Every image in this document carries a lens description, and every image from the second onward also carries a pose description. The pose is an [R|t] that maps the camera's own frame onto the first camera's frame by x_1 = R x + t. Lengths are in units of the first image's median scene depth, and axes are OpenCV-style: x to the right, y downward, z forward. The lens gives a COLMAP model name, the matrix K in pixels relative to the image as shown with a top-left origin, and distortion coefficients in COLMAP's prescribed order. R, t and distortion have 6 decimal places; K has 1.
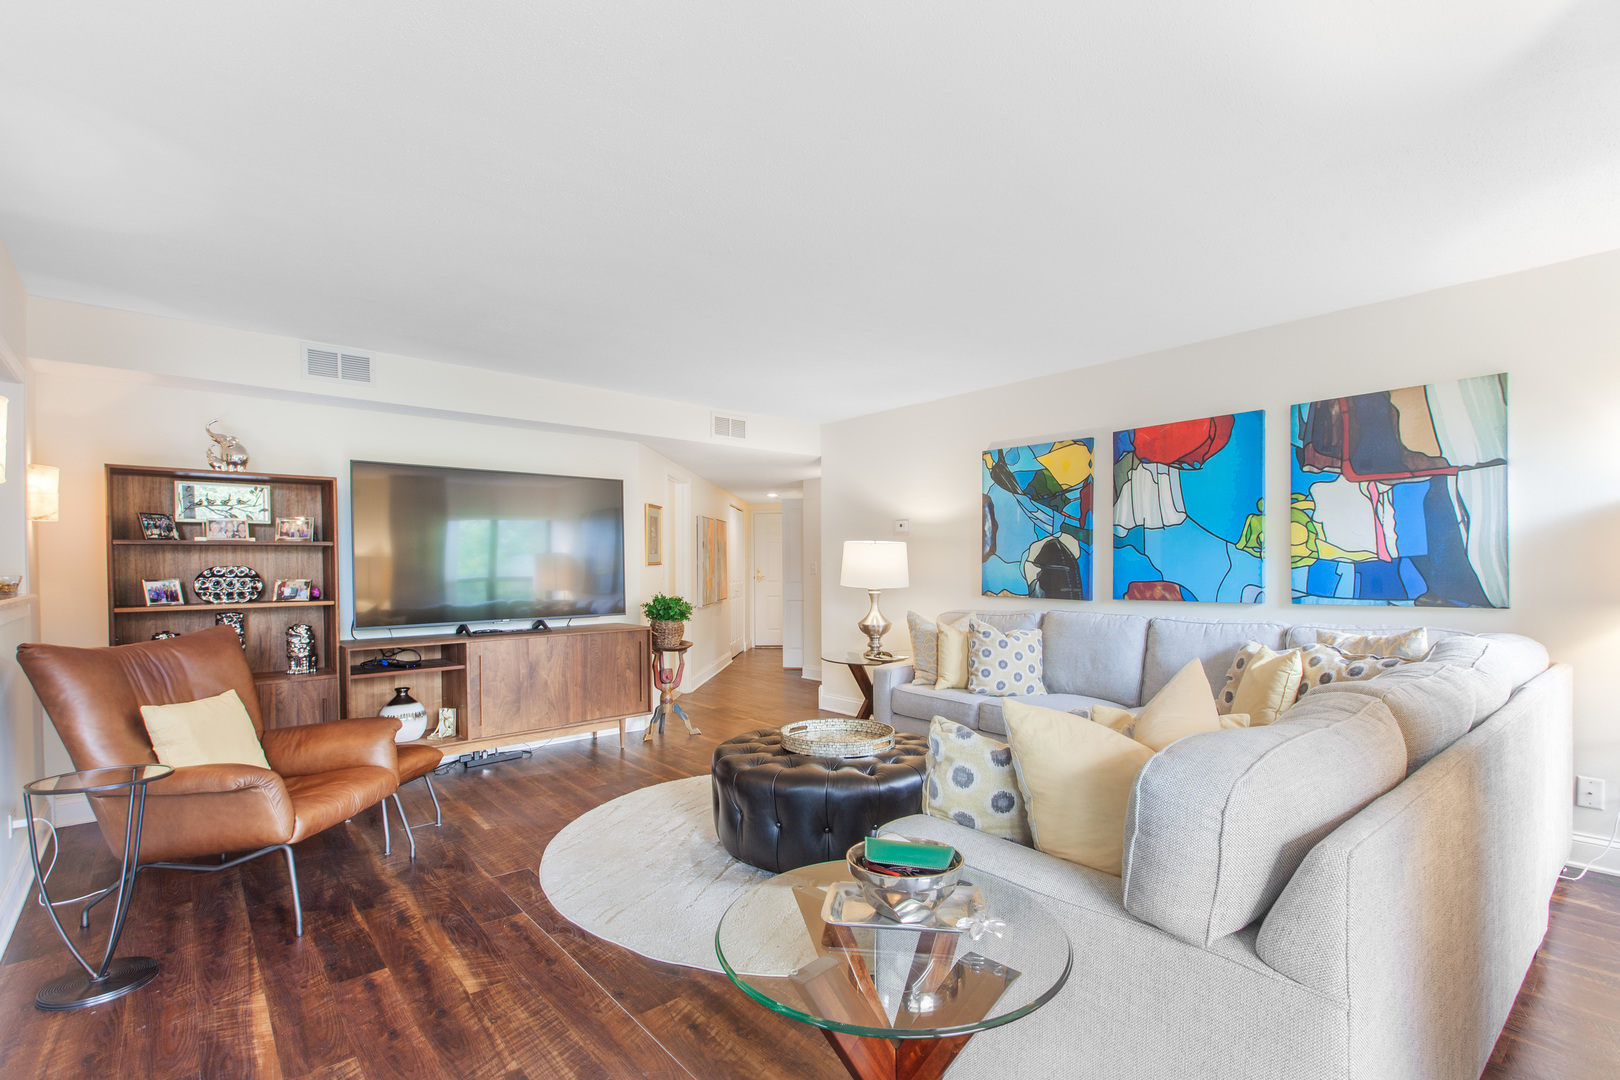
lens RADIAL K [[740.3, 0, 815.0], [0, 740.3, 579.4], [0, 0, 1]] dist [0.001707, 0.000262]
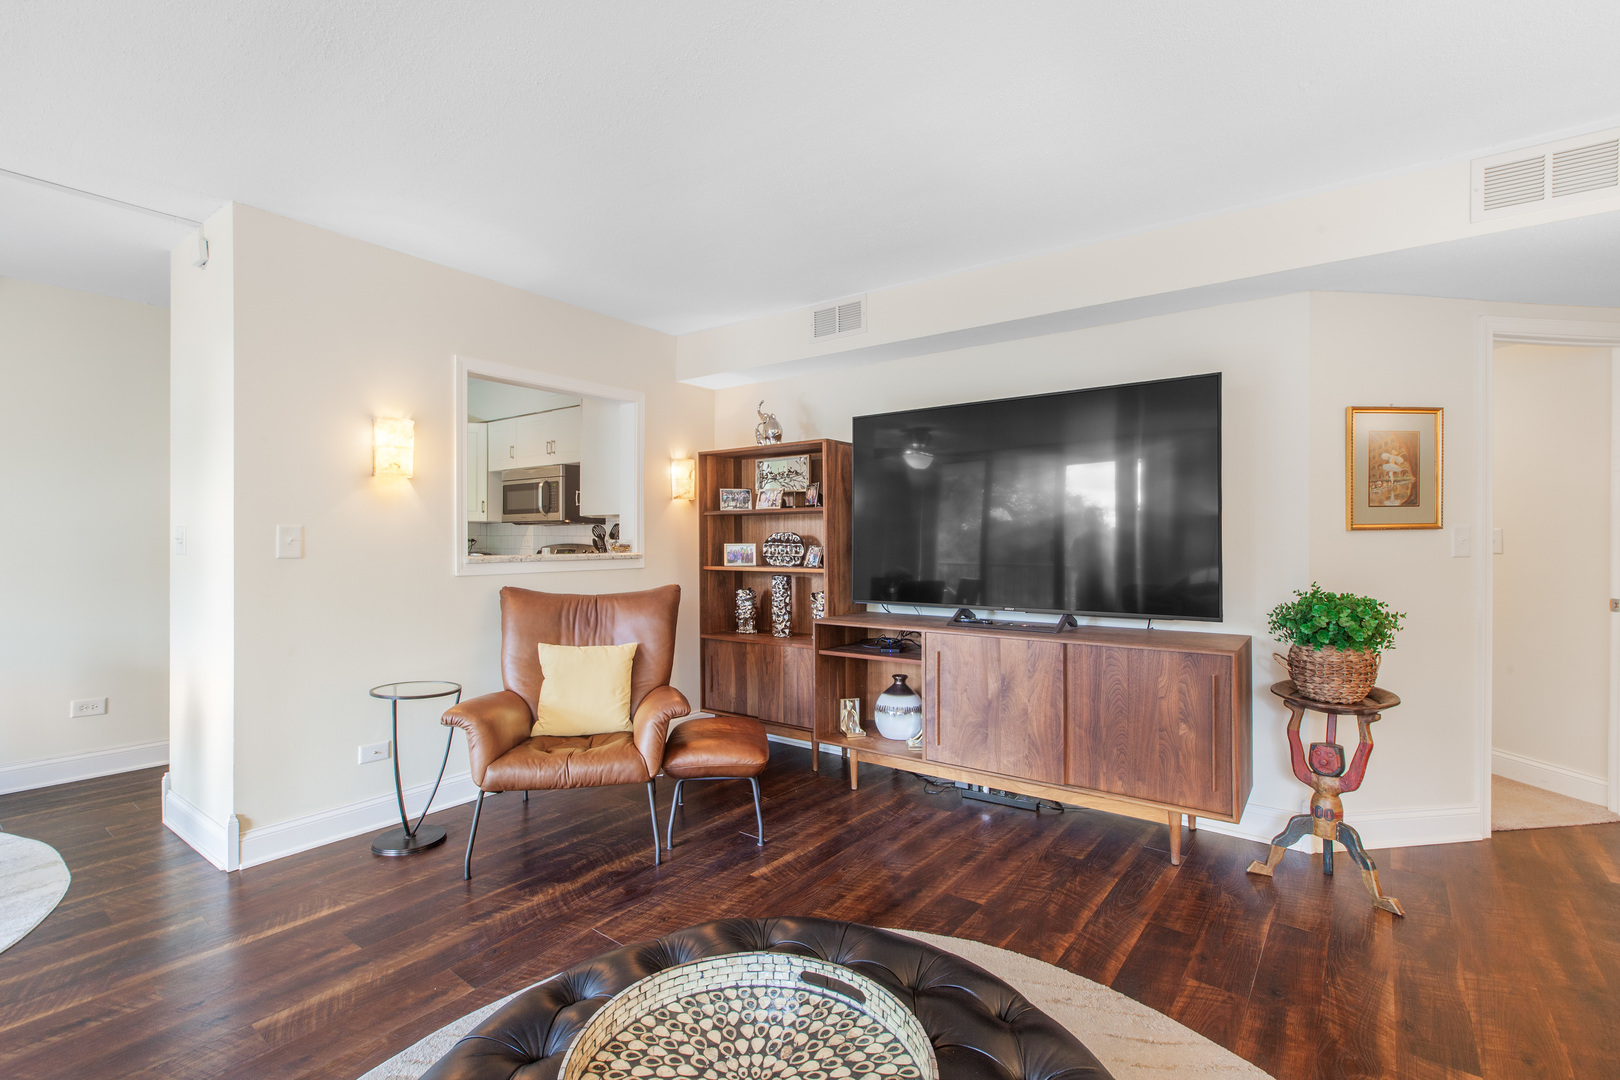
lens RADIAL K [[738.1, 0, 810.0], [0, 738.1, 540.0], [0, 0, 1]] dist [0.003742, 0.000306]
pose [[0.207654, 0.006343, -0.978182, 0.250783], [-0.018308, 0.999829, 0.002597, -0.009375], [0.978031, 0.017369, 0.207734, 0.715886]]
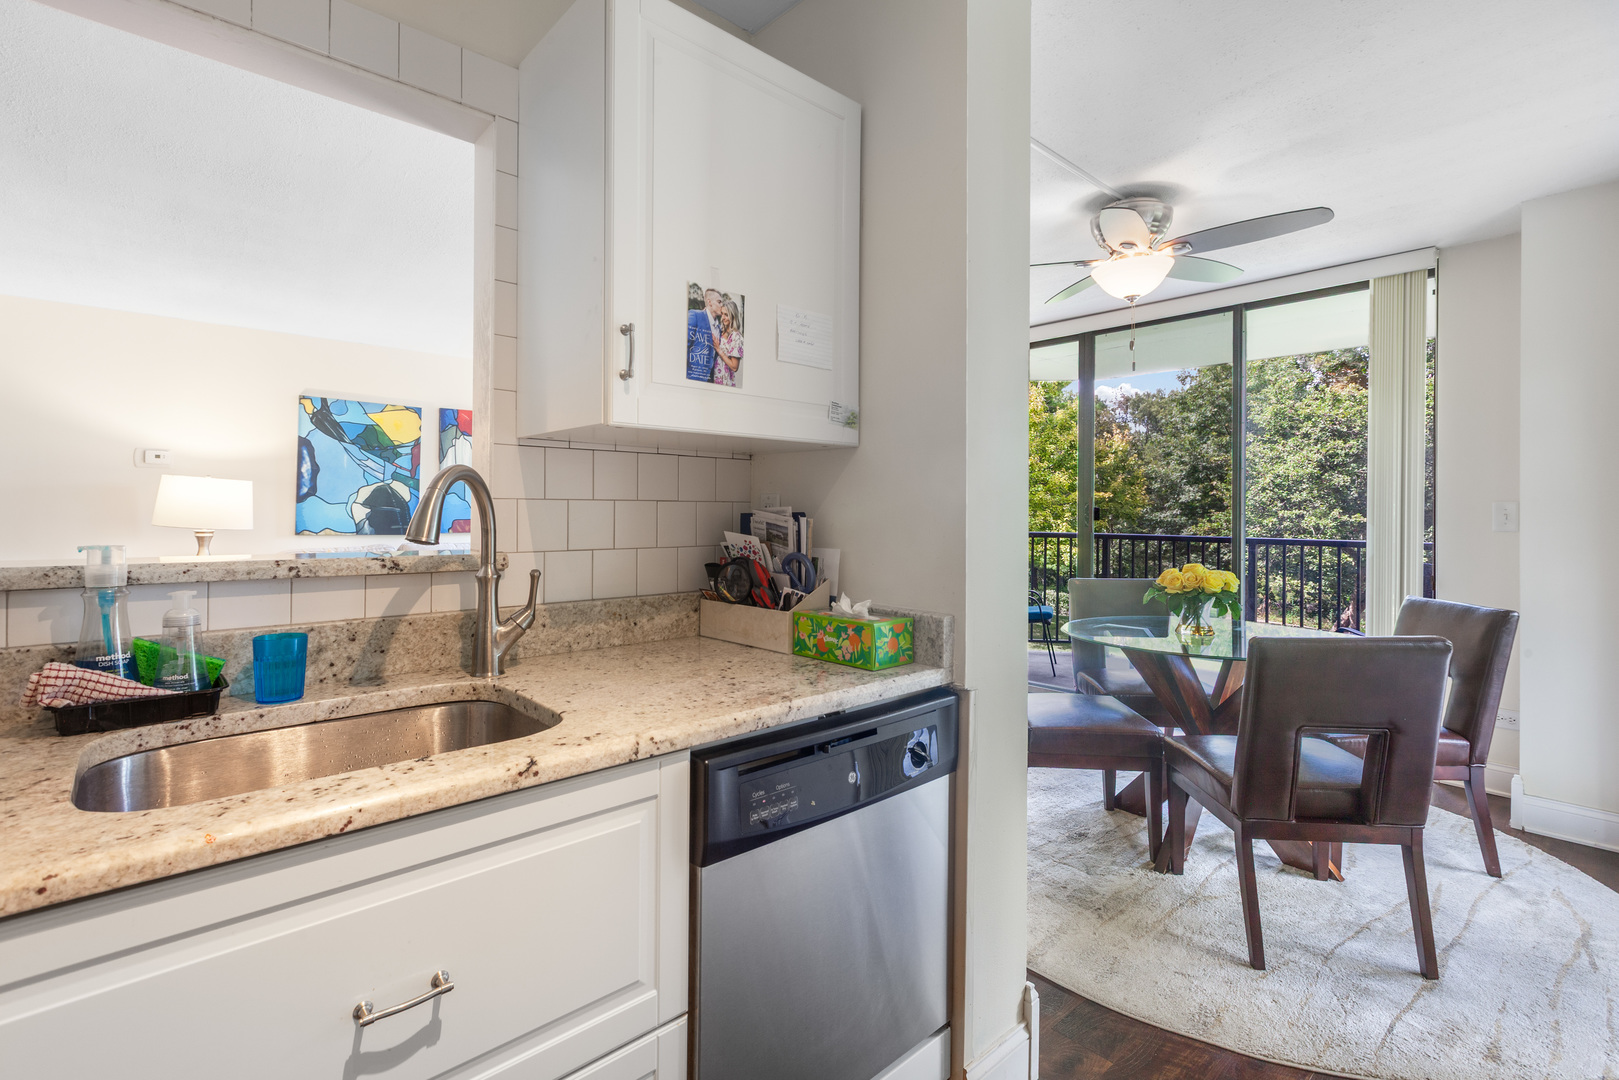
lens RADIAL K [[750.1, 0, 802.4], [0, 750.1, 509.8], [0, 0, 1]] dist [-0.000710, -0.000083]
pose [[-0.018208, 0.007976, 0.999802, -0.953065], [0.009862, 0.999921, -0.007797, 0.001895], [-0.999786, 0.009718, -0.018285, 0.368790]]
